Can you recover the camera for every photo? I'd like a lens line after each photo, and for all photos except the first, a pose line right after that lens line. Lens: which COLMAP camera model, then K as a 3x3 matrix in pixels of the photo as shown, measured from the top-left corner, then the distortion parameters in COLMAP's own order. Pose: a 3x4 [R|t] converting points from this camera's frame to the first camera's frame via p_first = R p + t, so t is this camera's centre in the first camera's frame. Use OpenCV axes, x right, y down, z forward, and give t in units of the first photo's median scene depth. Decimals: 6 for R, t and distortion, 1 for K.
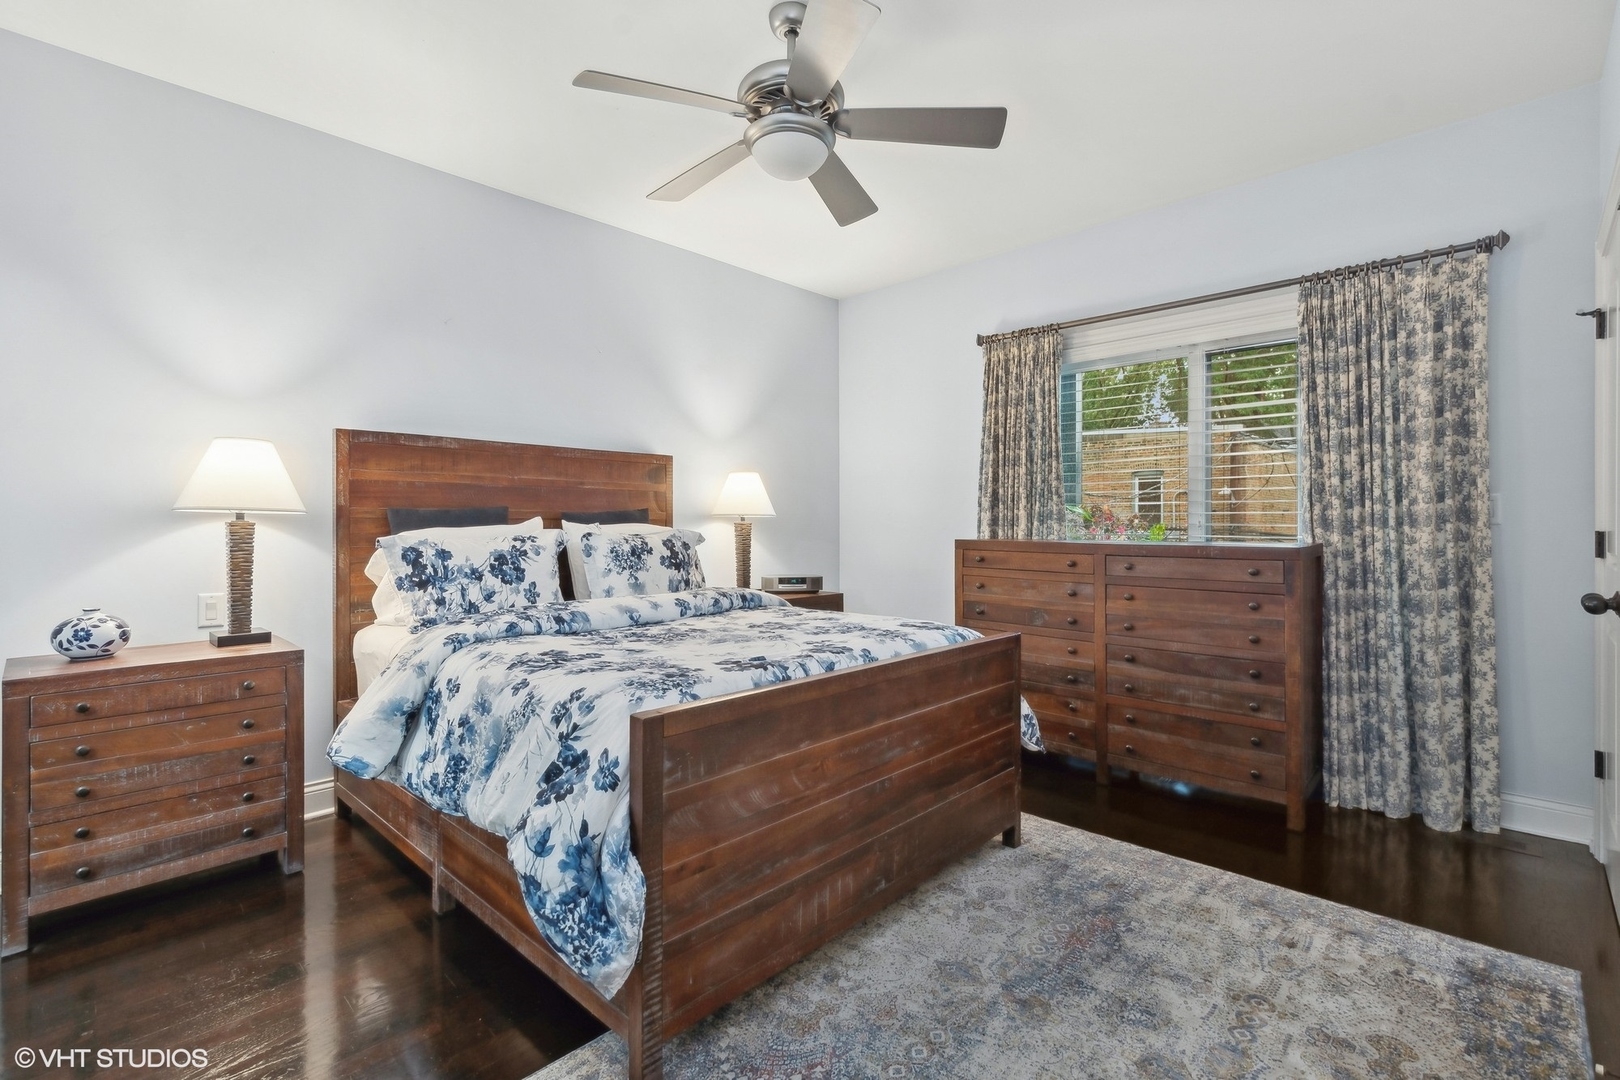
lens RADIAL K [[743.0, 0, 809.2], [0, 743.0, 524.5], [0, 0, 1]] dist [-0.000604, 0.000908]
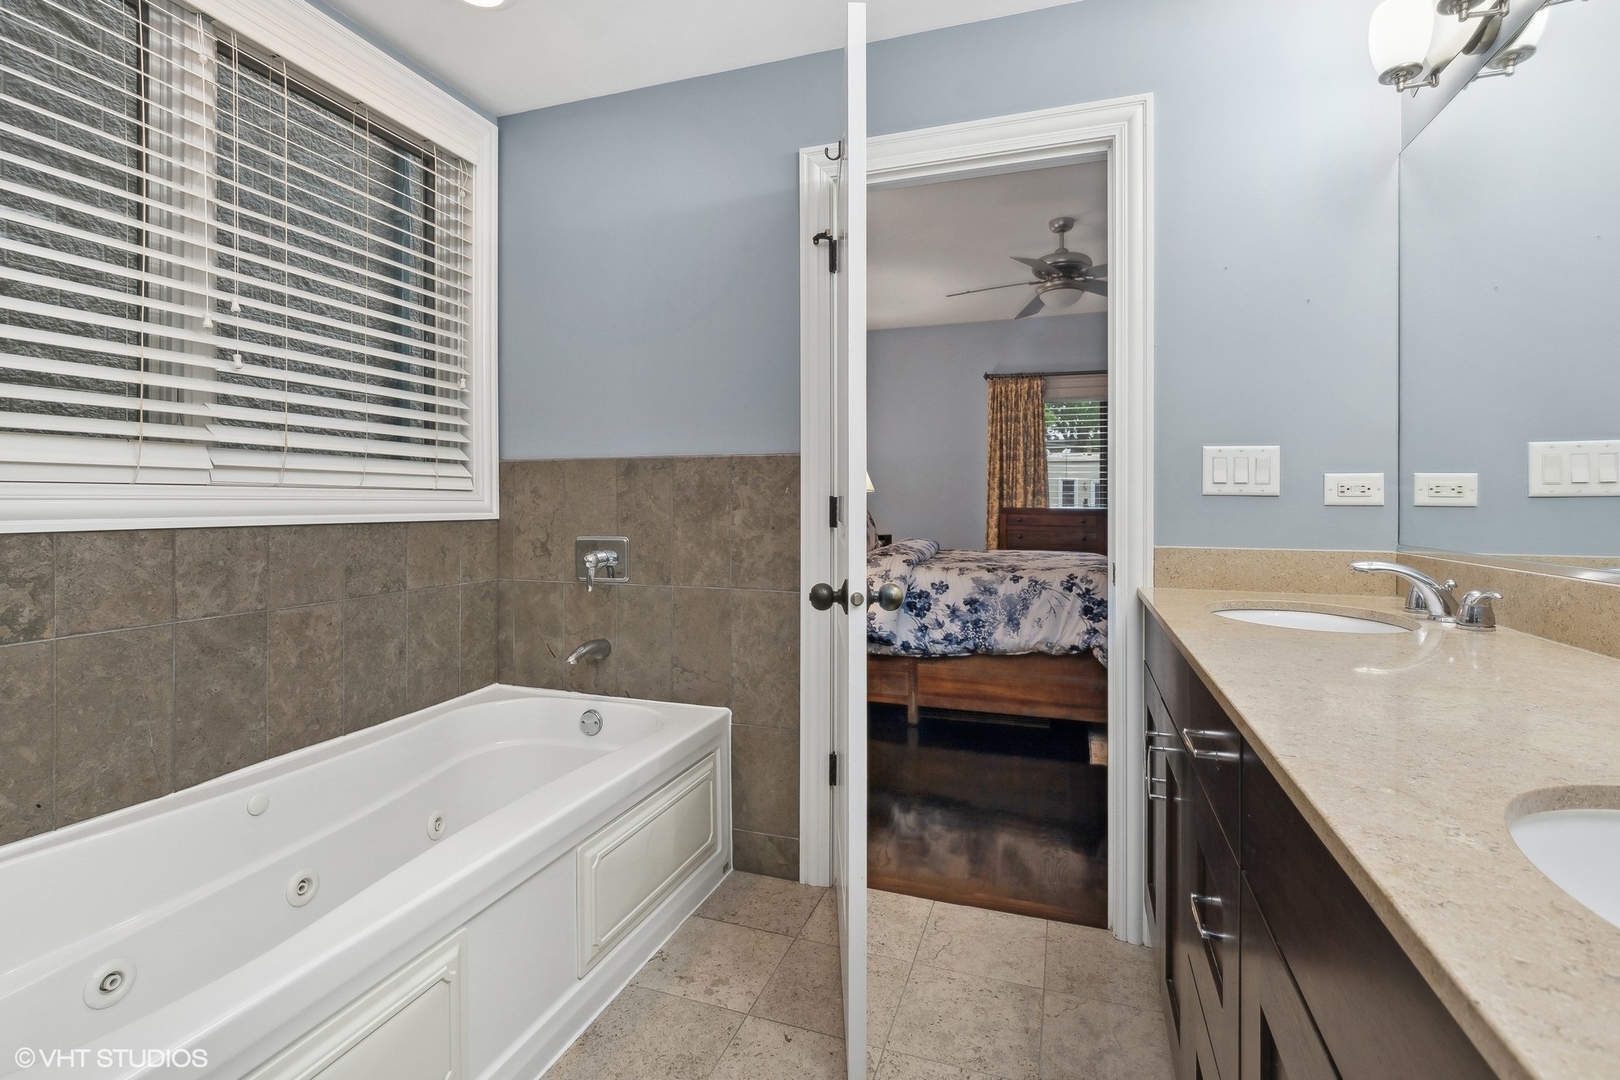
lens RADIAL K [[743.0, 0, 798.9], [0, 743.0, 496.4], [0, 0, 1]] dist [-0.000604, 0.000908]
pose [[0.914718, 0.005430, 0.404056, -1.071560], [-0.001365, 0.999946, -0.010348, 0.017992], [-0.404090, 0.008914, 0.914676, -0.334074]]
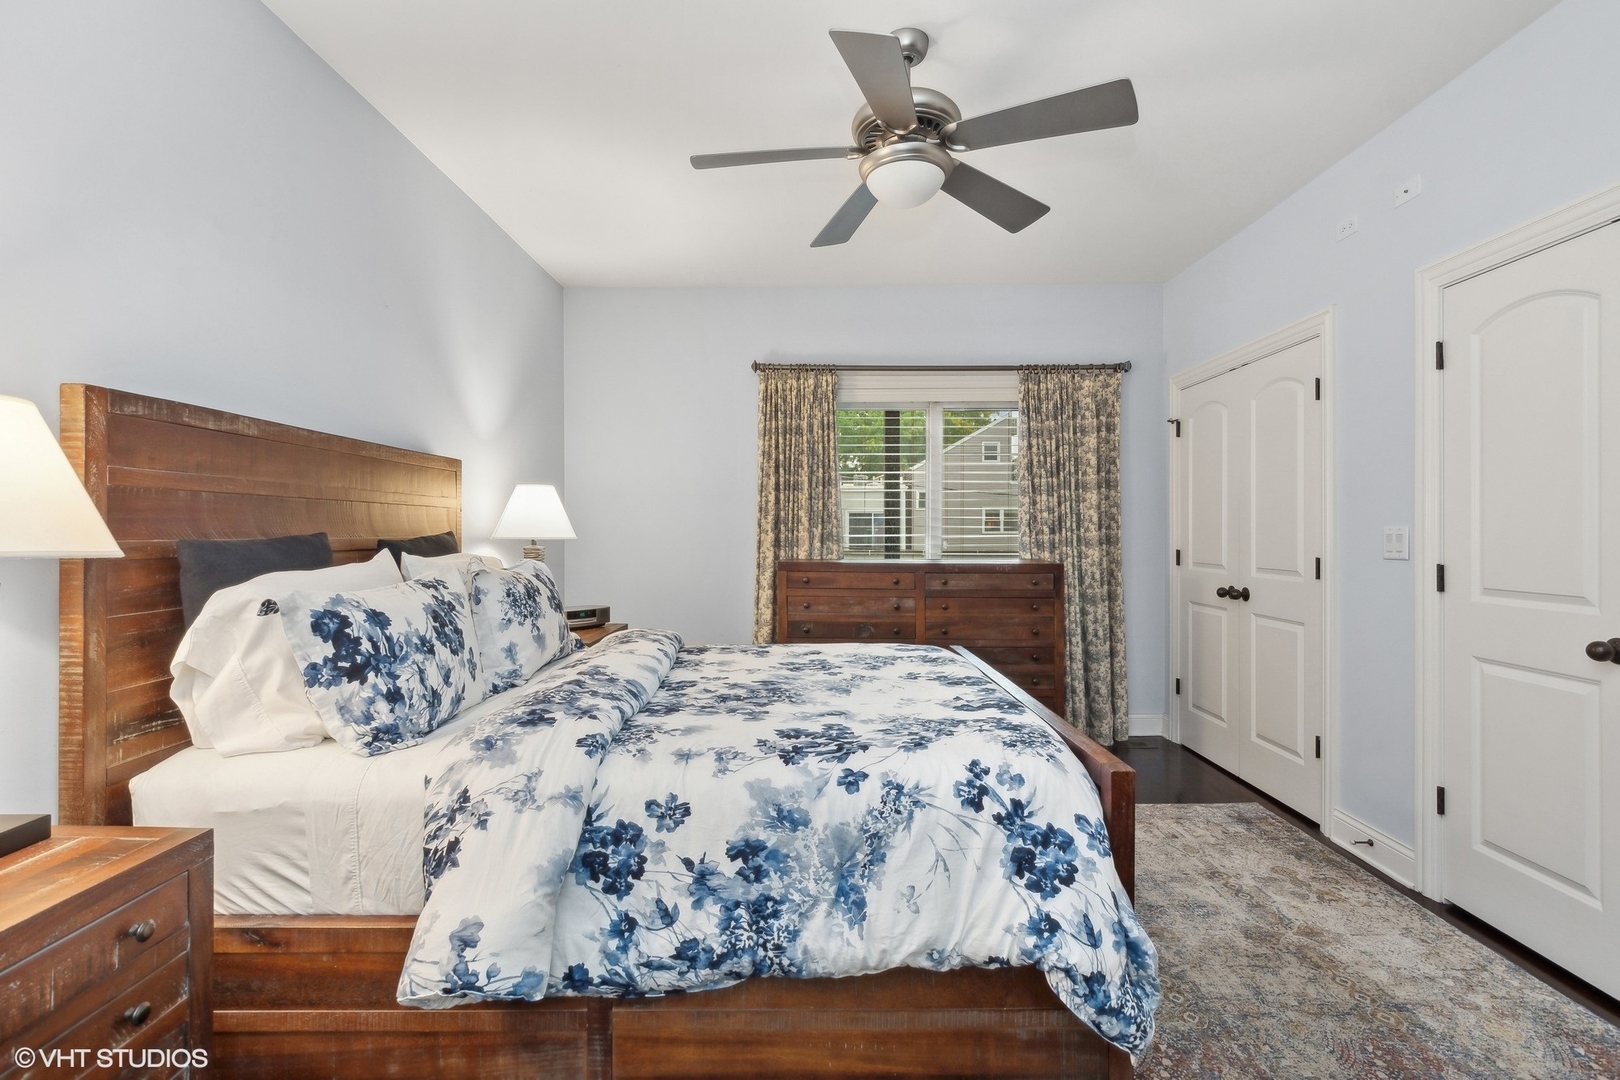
lens RADIAL K [[743.0, 0, 816.3], [0, 743.0, 528.5], [0, 0, 1]] dist [-0.000604, 0.000908]
pose [[0.723043, 0.002101, 0.690800, -0.616642], [0.000264, 0.999994, -0.003319, -0.029418], [-0.690803, 0.002582, 0.723038, 0.292070]]
